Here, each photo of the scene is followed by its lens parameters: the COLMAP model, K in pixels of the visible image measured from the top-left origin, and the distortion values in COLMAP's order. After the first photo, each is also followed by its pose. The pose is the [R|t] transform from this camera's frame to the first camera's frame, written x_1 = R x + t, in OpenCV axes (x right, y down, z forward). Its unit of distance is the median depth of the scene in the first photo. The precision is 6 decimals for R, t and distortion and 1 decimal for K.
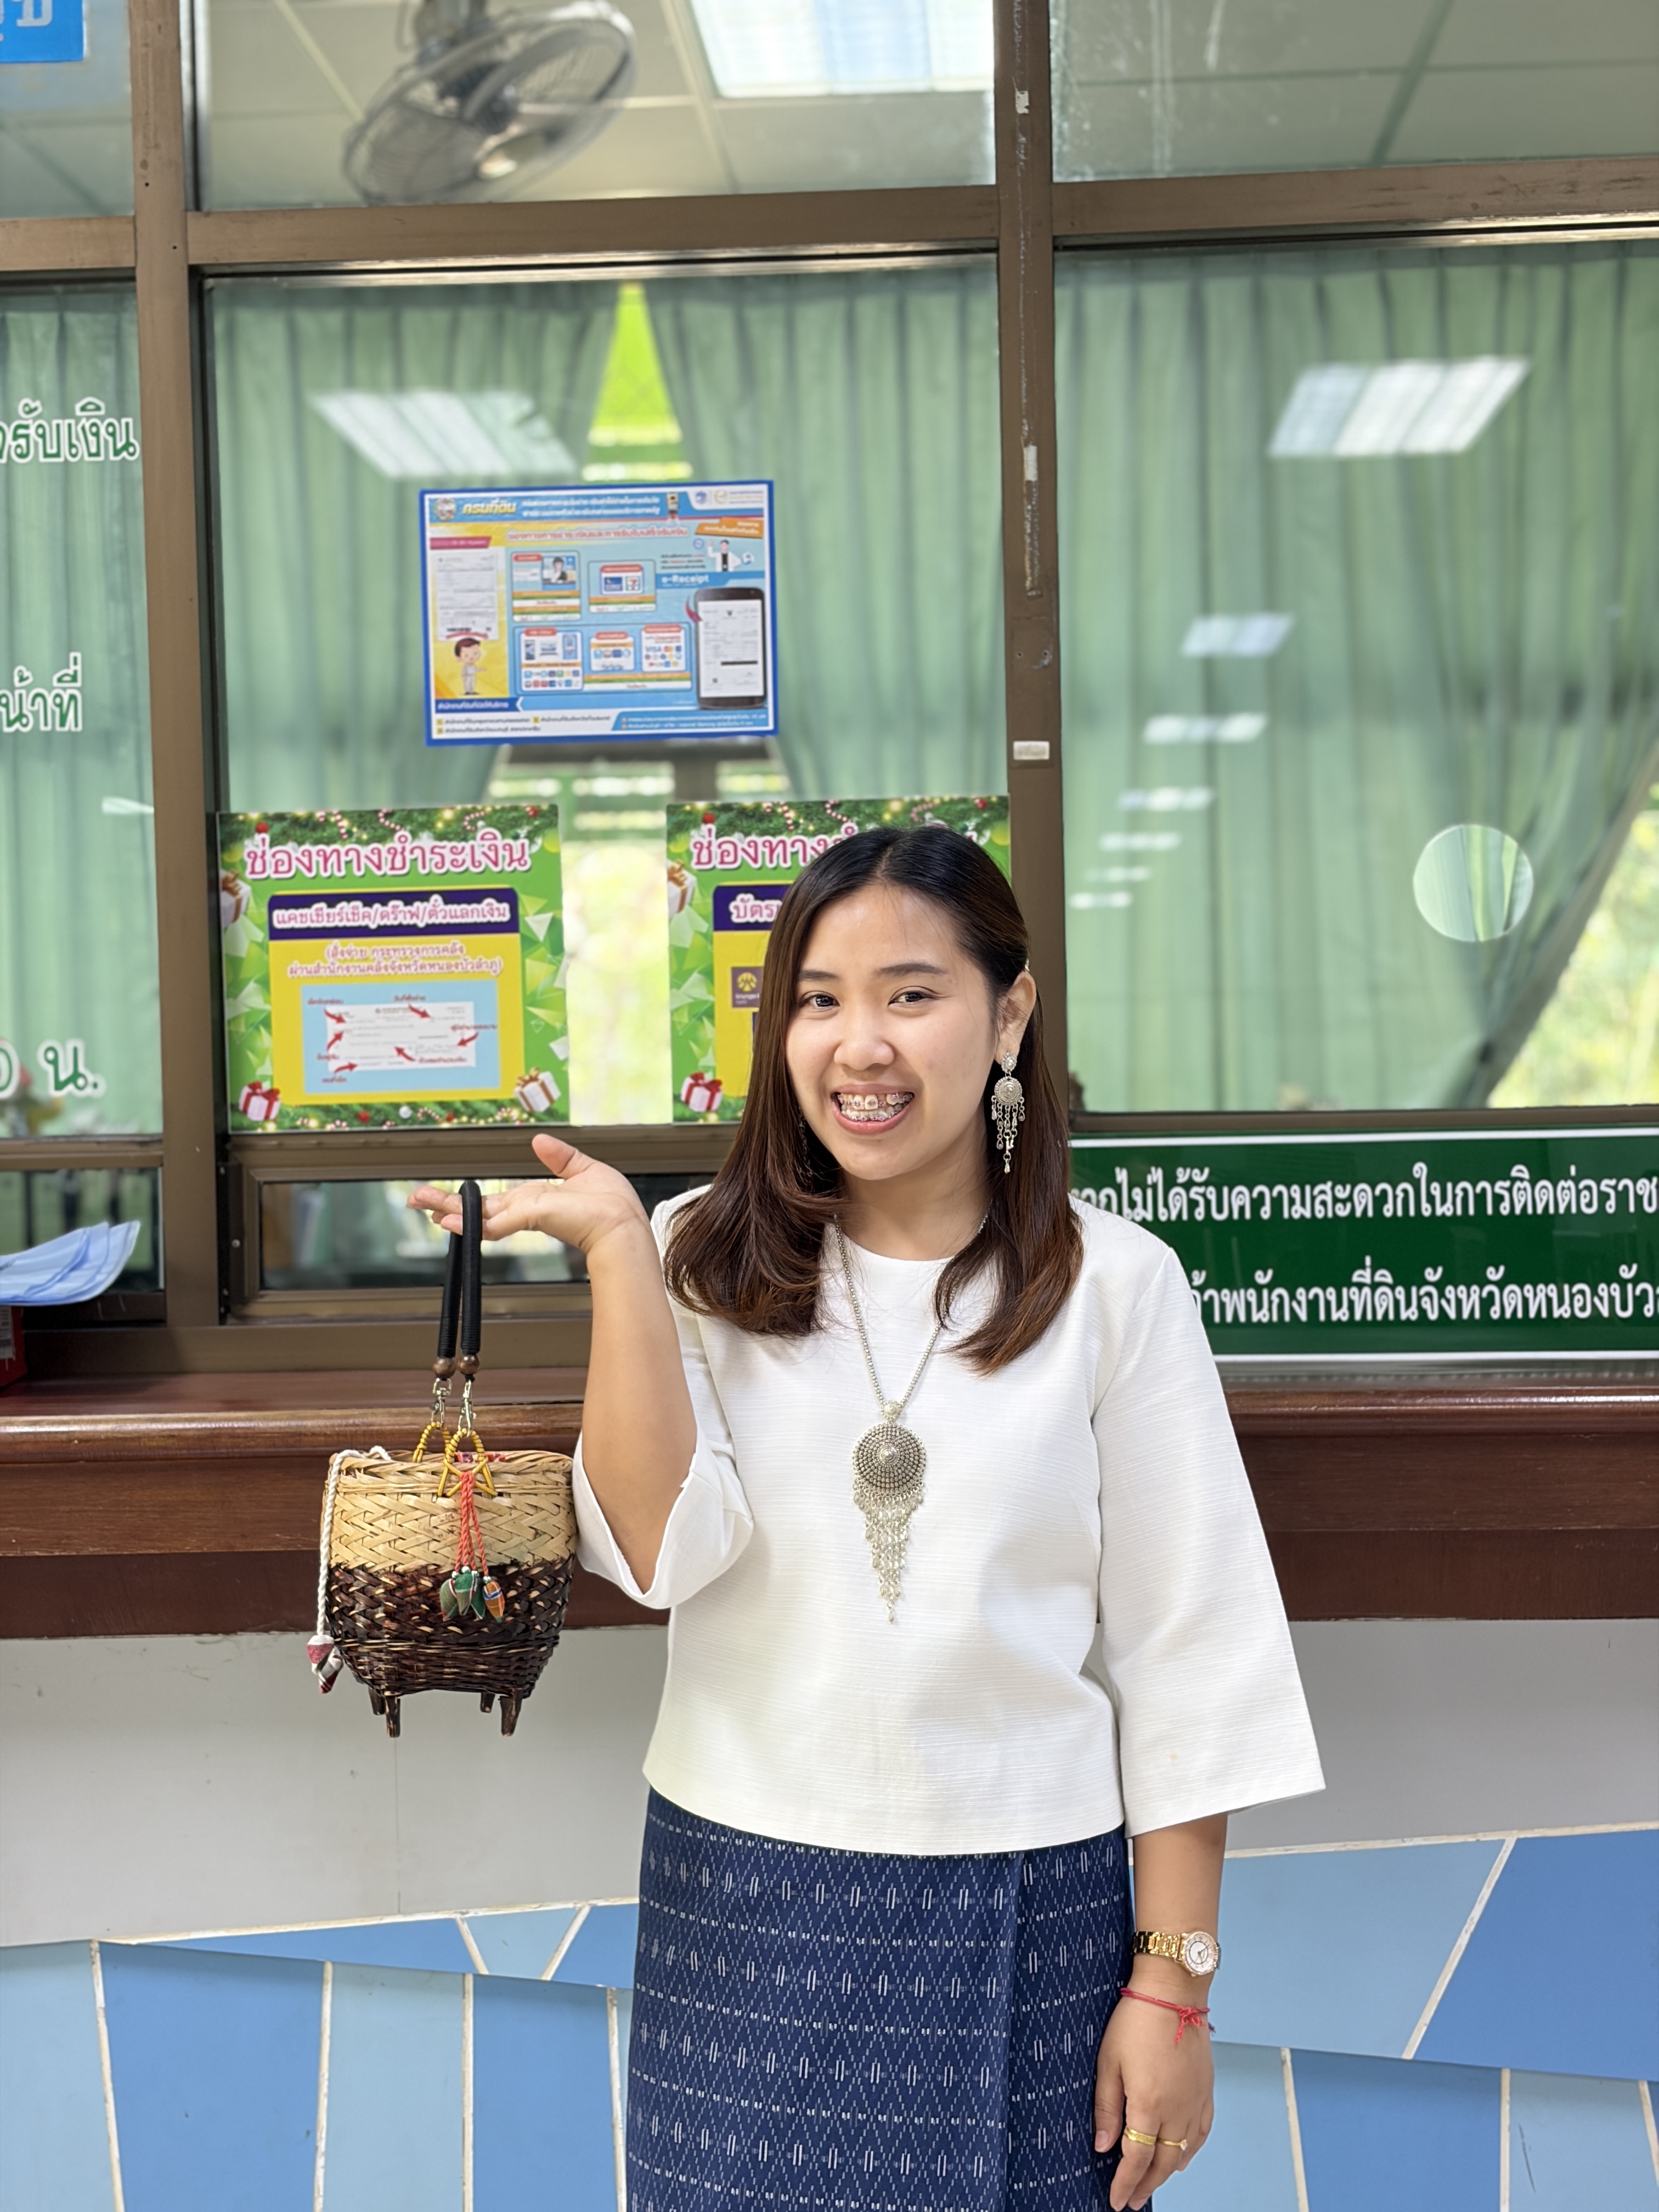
lens RADIAL K [[3342.8, 0, 829.5], [0, 3342.8, 1106.0], [0, 0, 1]] dist [0.154618, -0.659702]
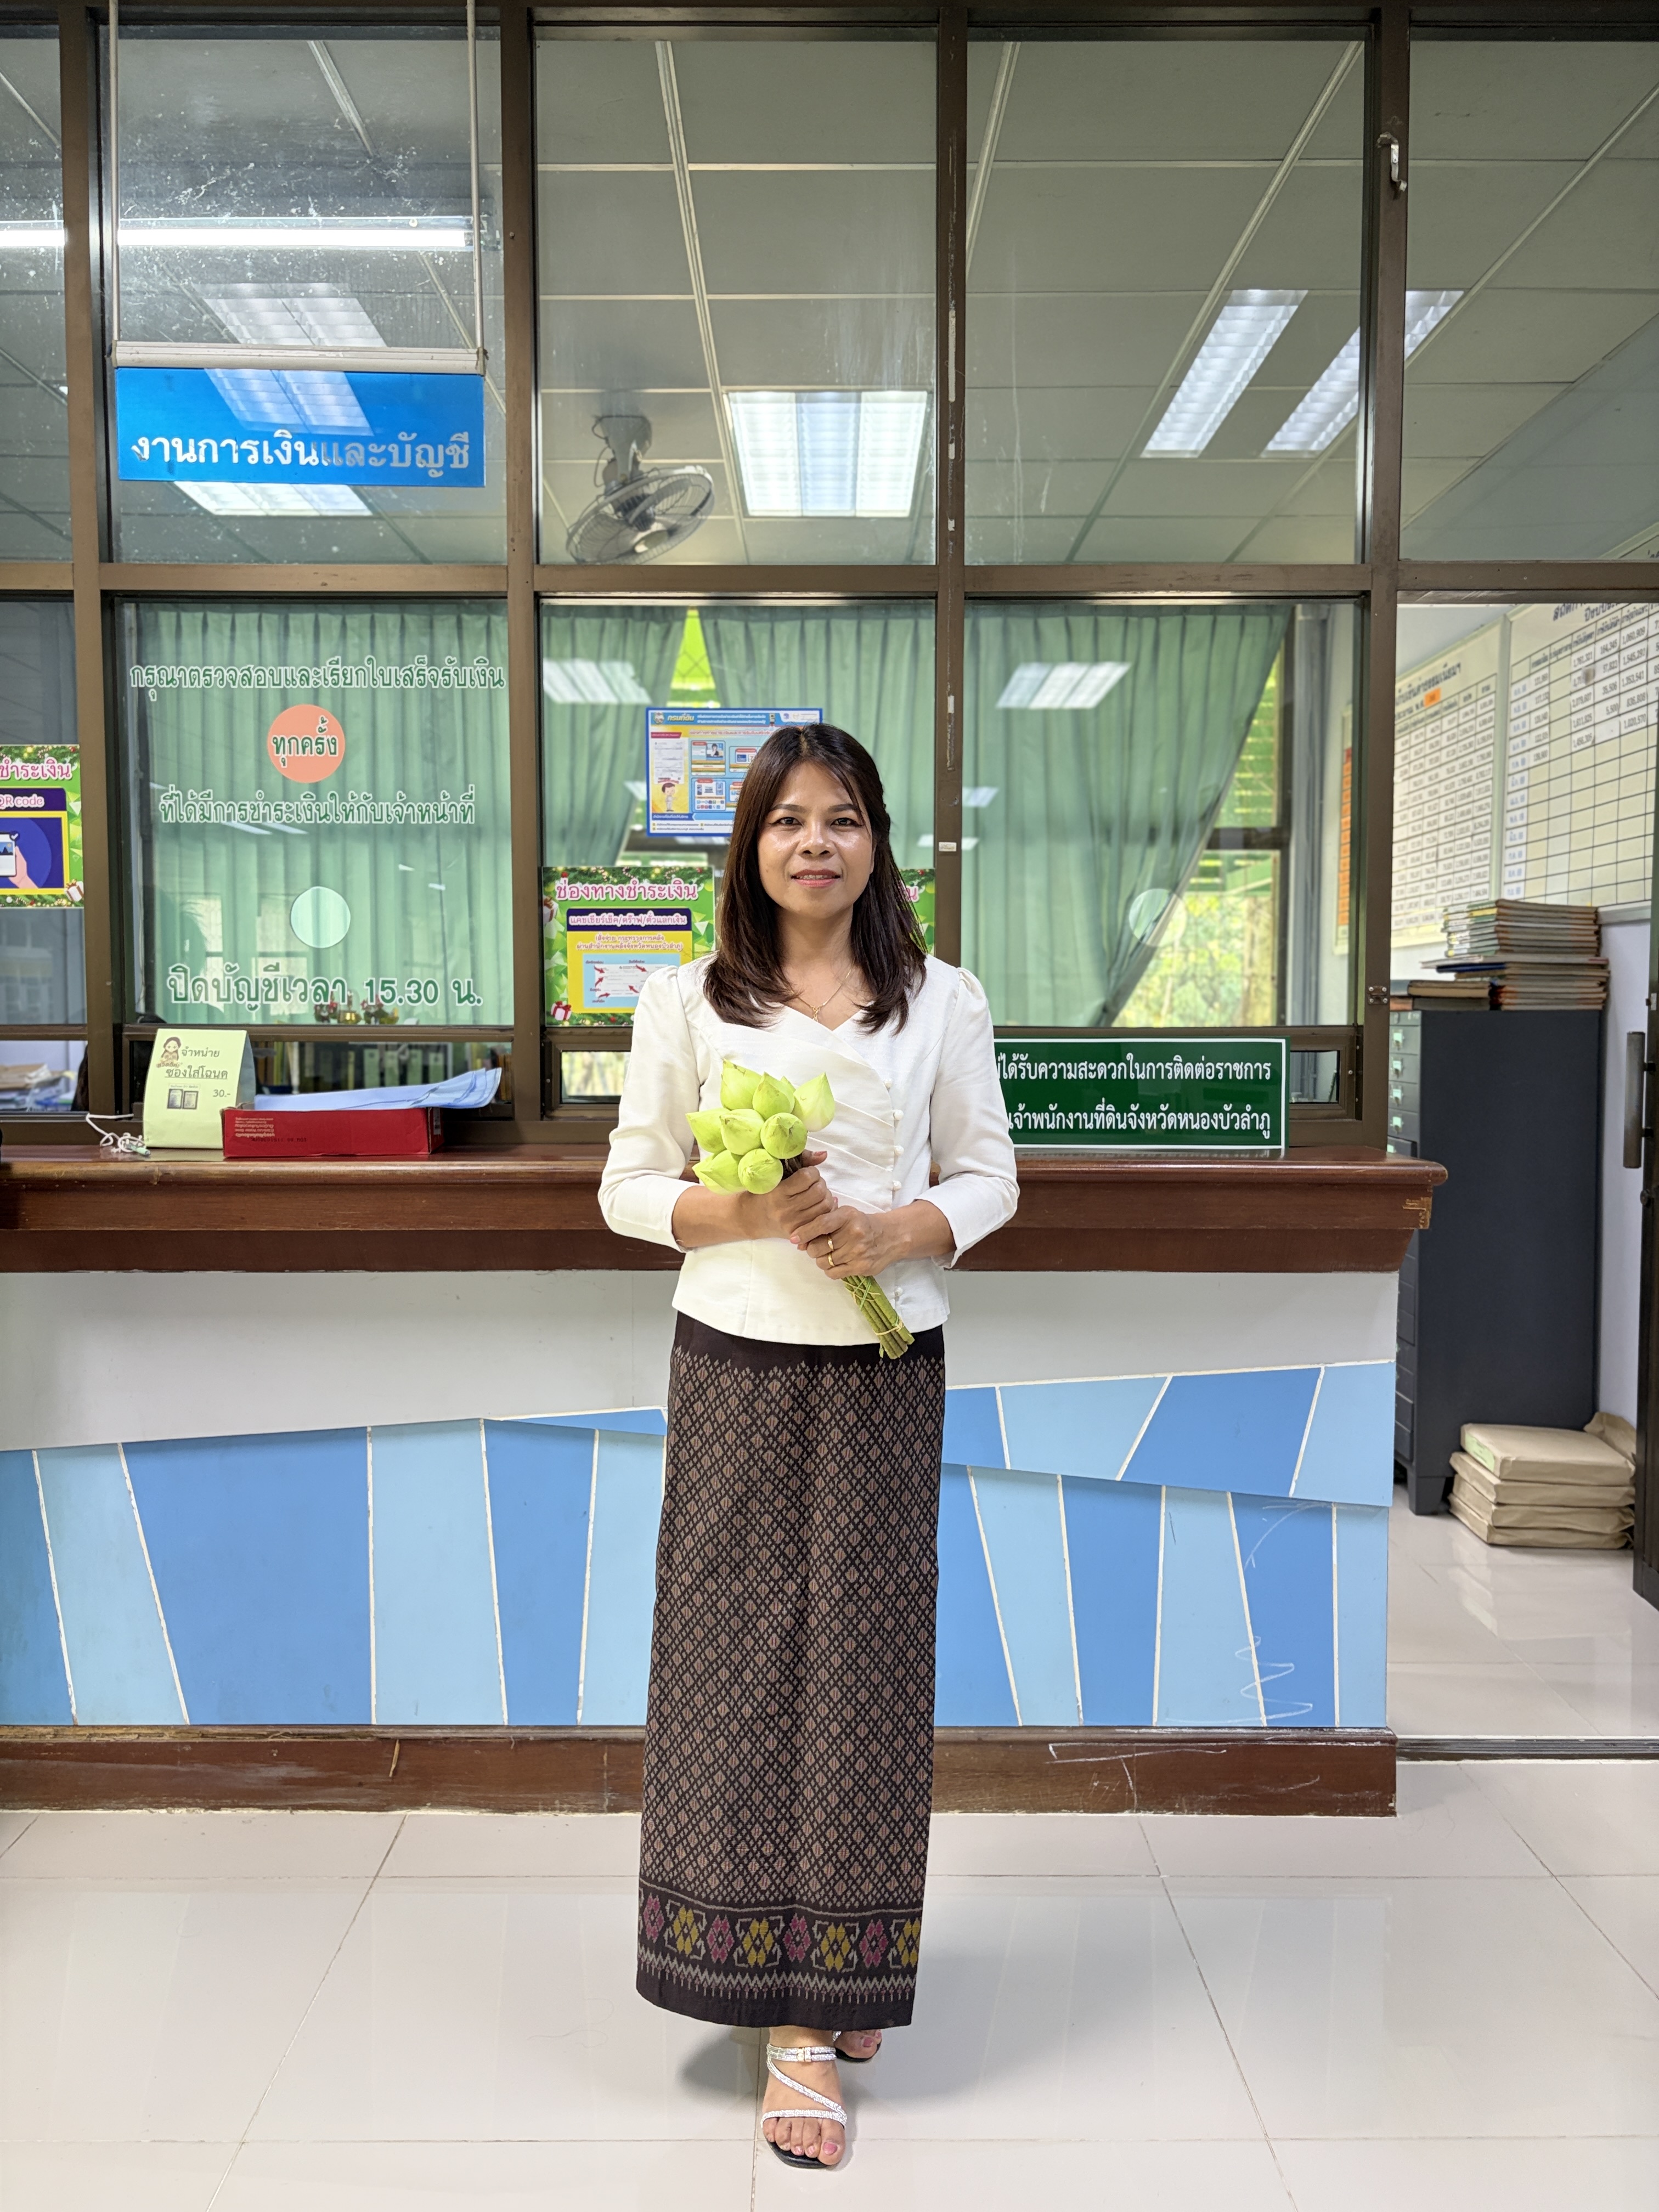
lens RADIAL K [[1673.7, 0, 822.9], [0, 1673.7, 1098.3], [0, 0, 1]] dist [0.063561, -0.085861]
pose [[0.998474, 0.020760, 0.051179, -0.062804], [-0.022787, 0.998966, 0.039329, 0.008050], [-0.050310, -0.040435, 0.997915, -0.020470]]
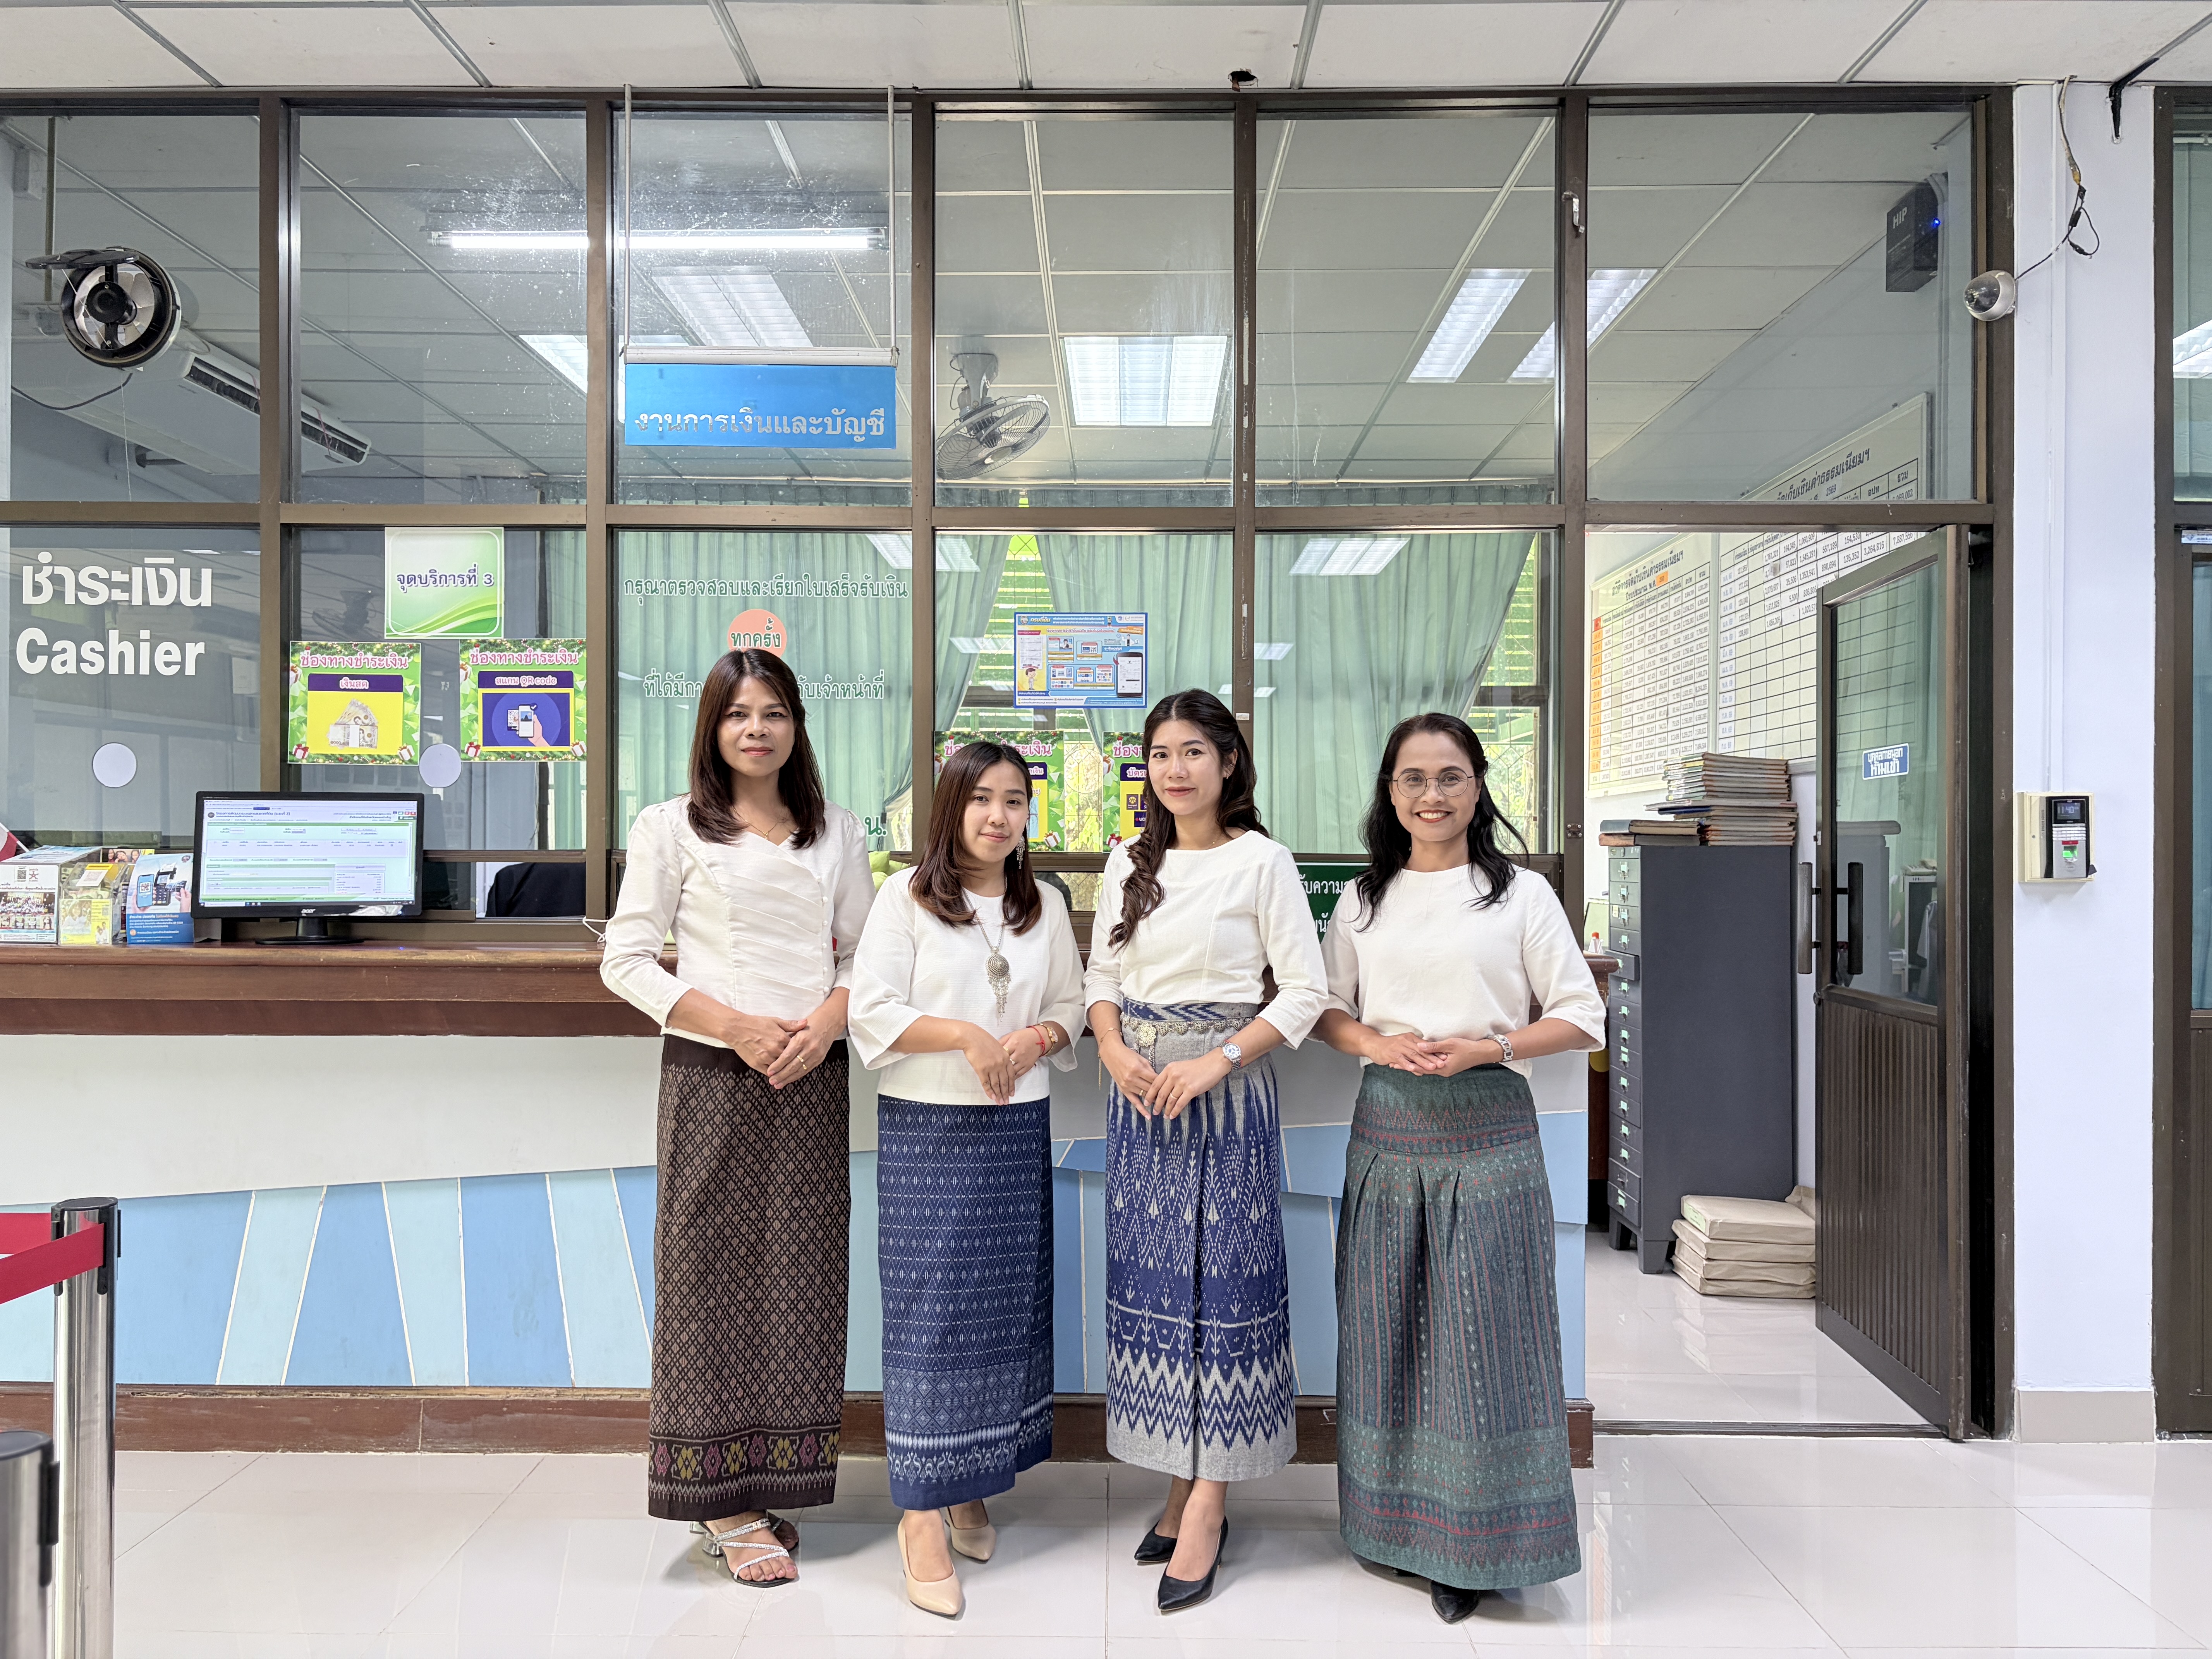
lens RADIAL K [[1670.8, 0, 1107.2], [0, 1670.8, 842.7], [0, 0, 1]] dist [0.064411, -0.093307]
pose [[0.998850, 0.026591, 0.039893, -0.096199], [-0.025919, 0.999515, -0.017278, 0.020017], [-0.040333, 0.016225, 0.999055, -0.320581]]
